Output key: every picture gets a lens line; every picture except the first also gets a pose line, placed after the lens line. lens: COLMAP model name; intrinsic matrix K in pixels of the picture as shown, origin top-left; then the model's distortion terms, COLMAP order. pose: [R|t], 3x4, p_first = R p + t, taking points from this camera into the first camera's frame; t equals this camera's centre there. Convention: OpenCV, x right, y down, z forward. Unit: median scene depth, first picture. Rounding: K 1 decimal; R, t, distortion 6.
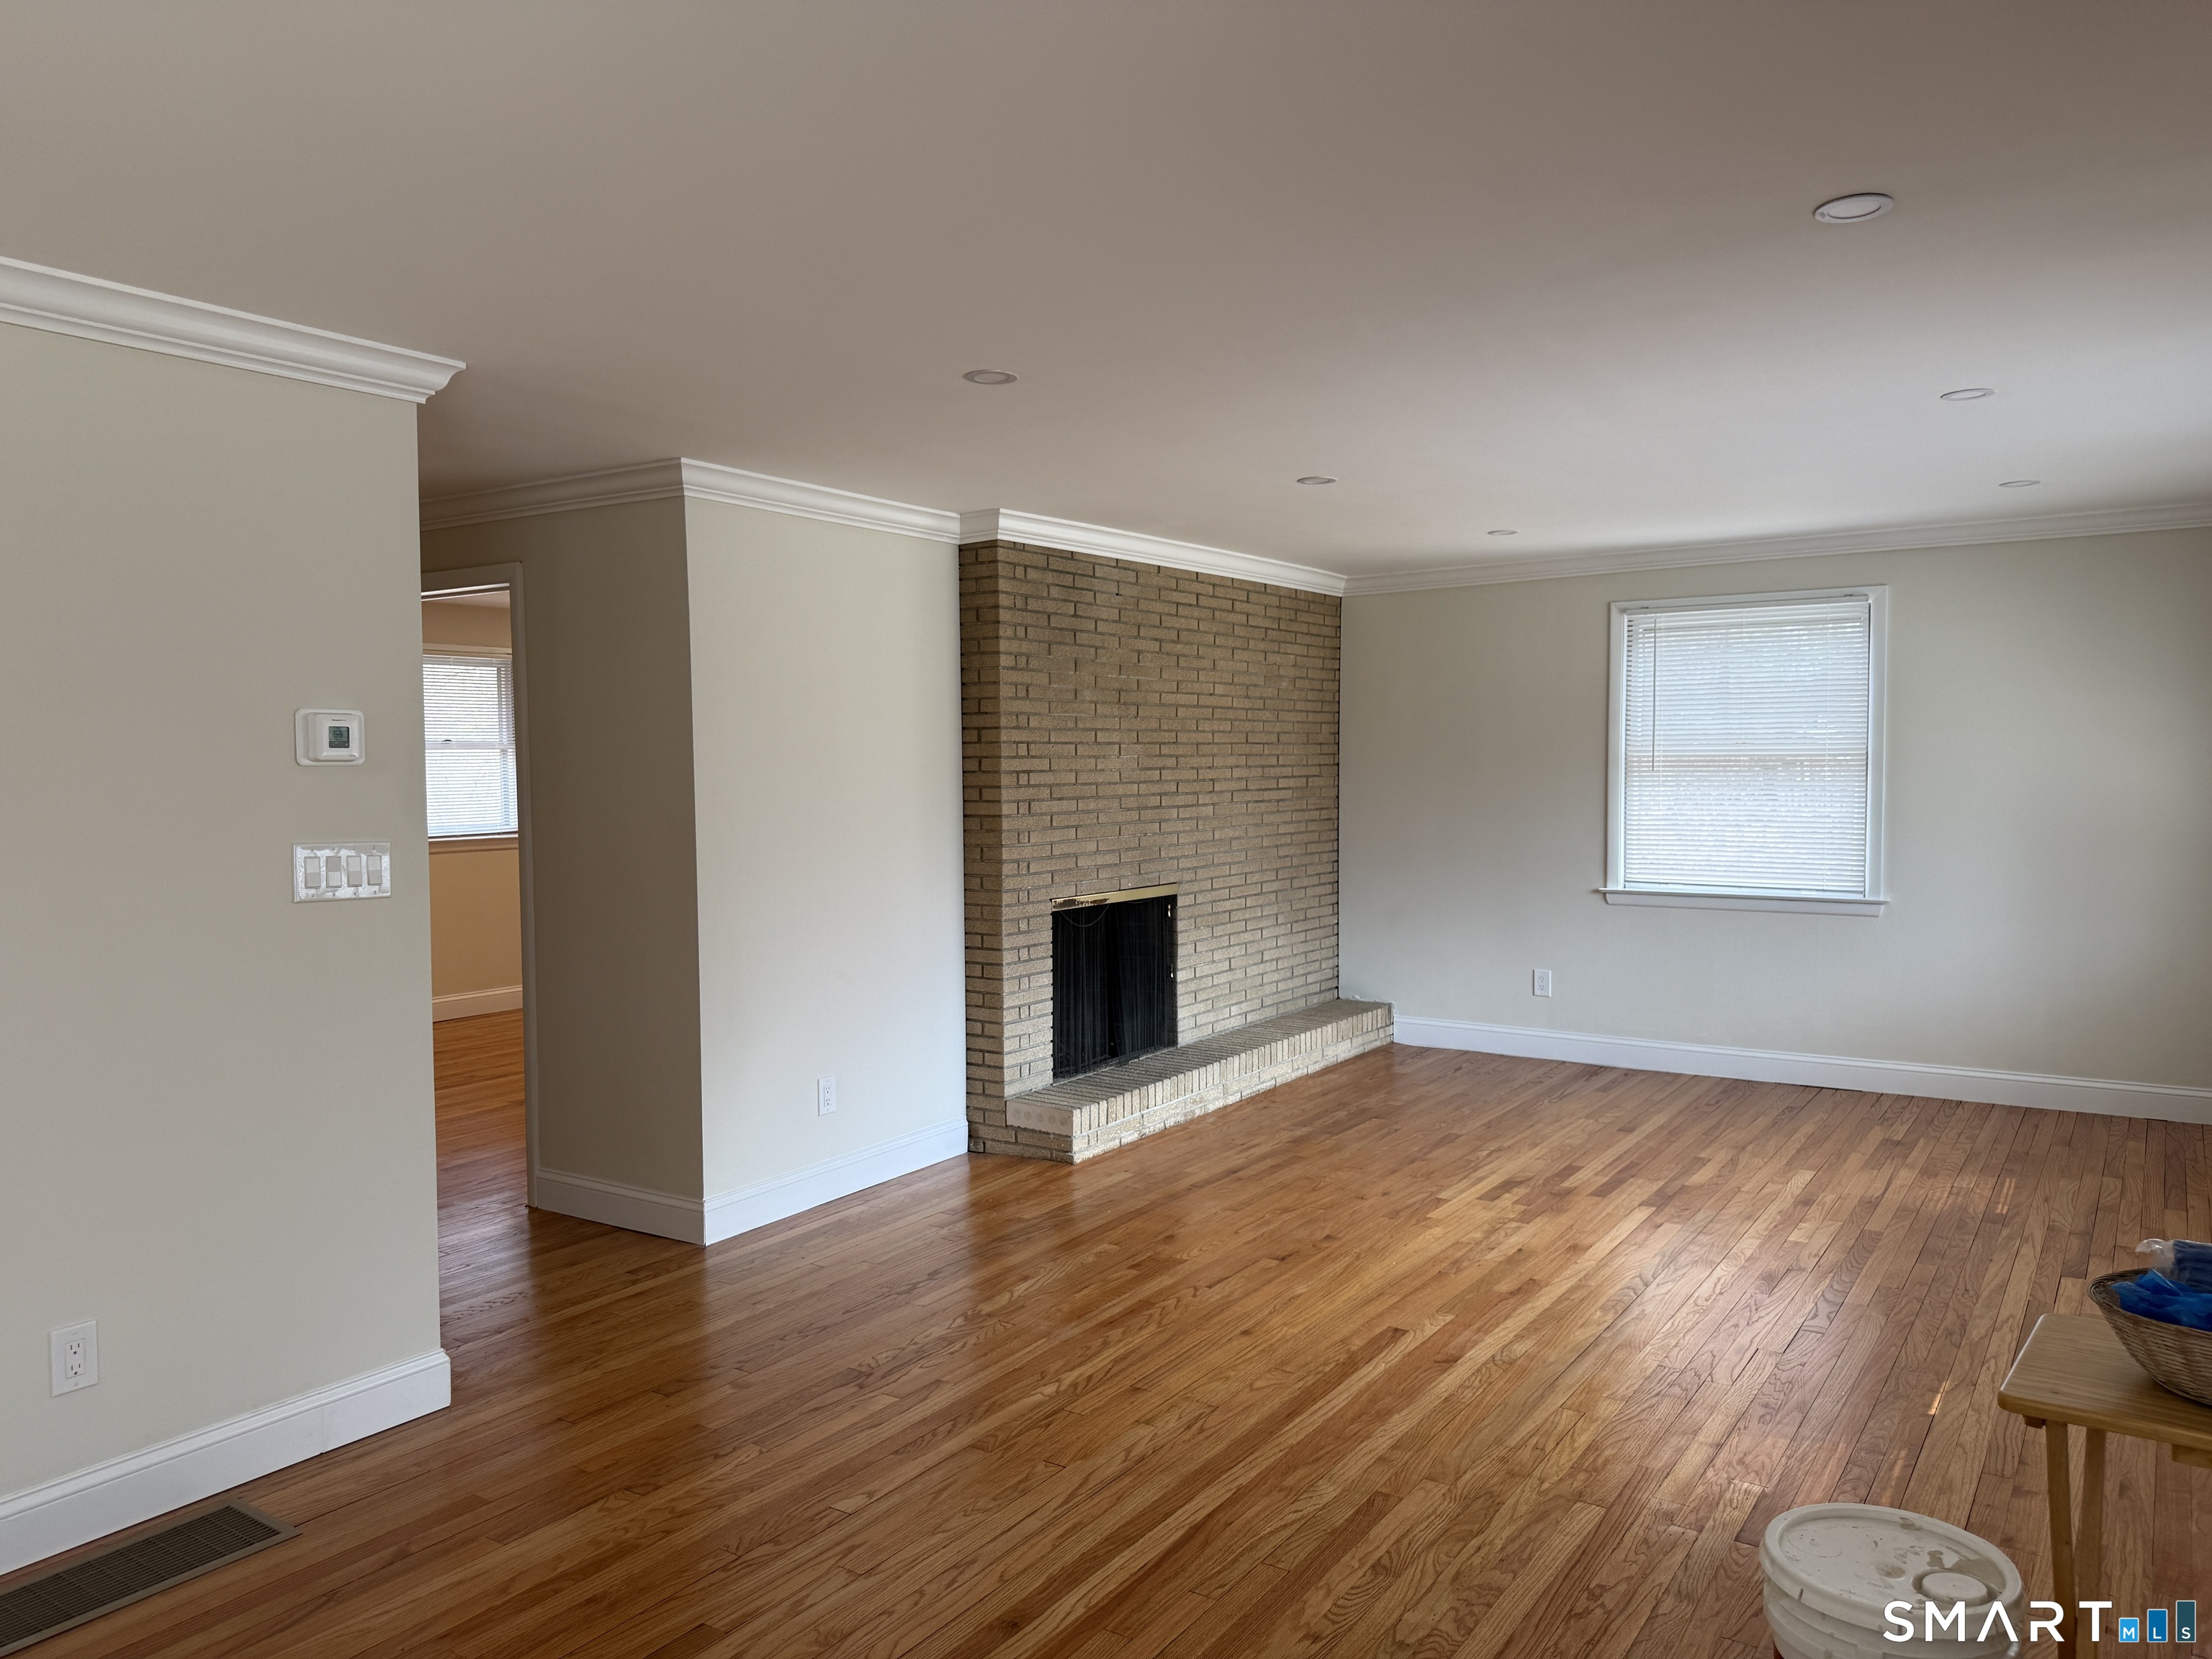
lens RADIAL K [[1577.5, 0, 1108.8], [0, 1577.5, 825.4], [0, 0, 1]] dist [0.043705, -0.020888]
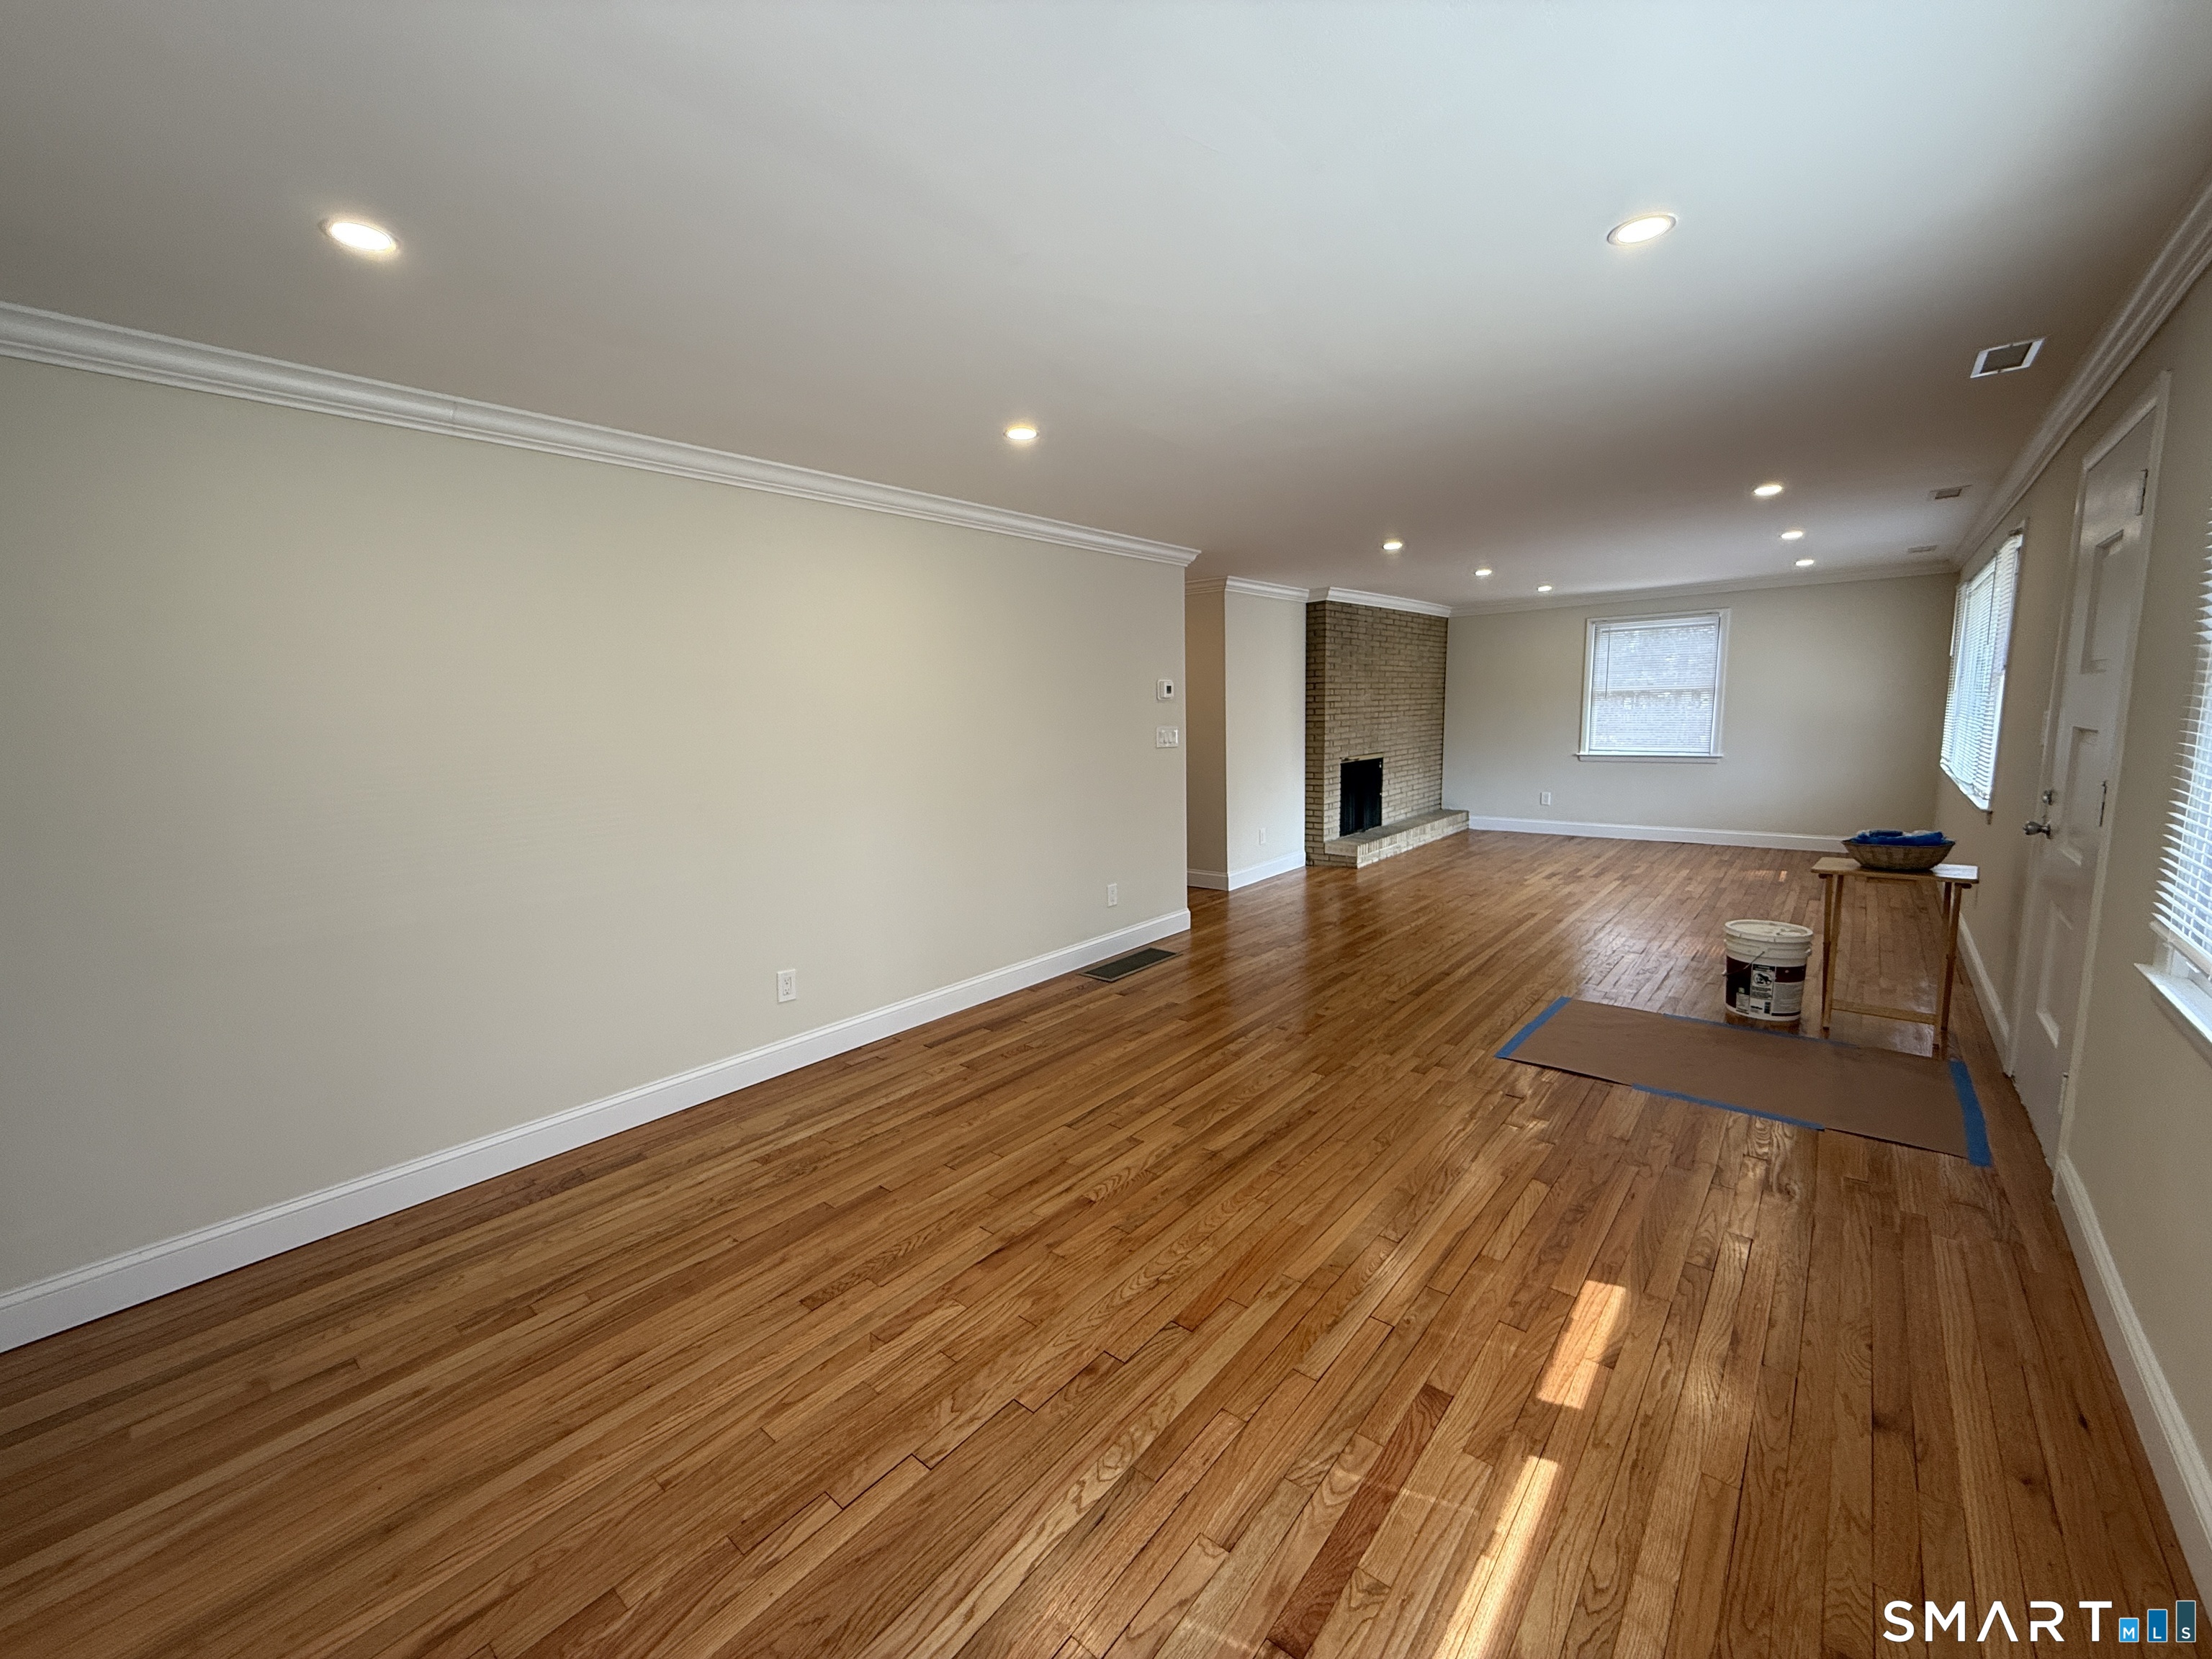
lens RADIAL K [[881.1, 0, 1104.3], [0, 881.1, 841.1], [0, 0, 1]] dist [-0.000889, 0.000215]
pose [[0.993169, -0.001413, -0.116679, -0.234861], [0.014102, 0.994051, 0.107995, 0.023875], [0.115833, -0.108903, 0.987281, -0.331868]]
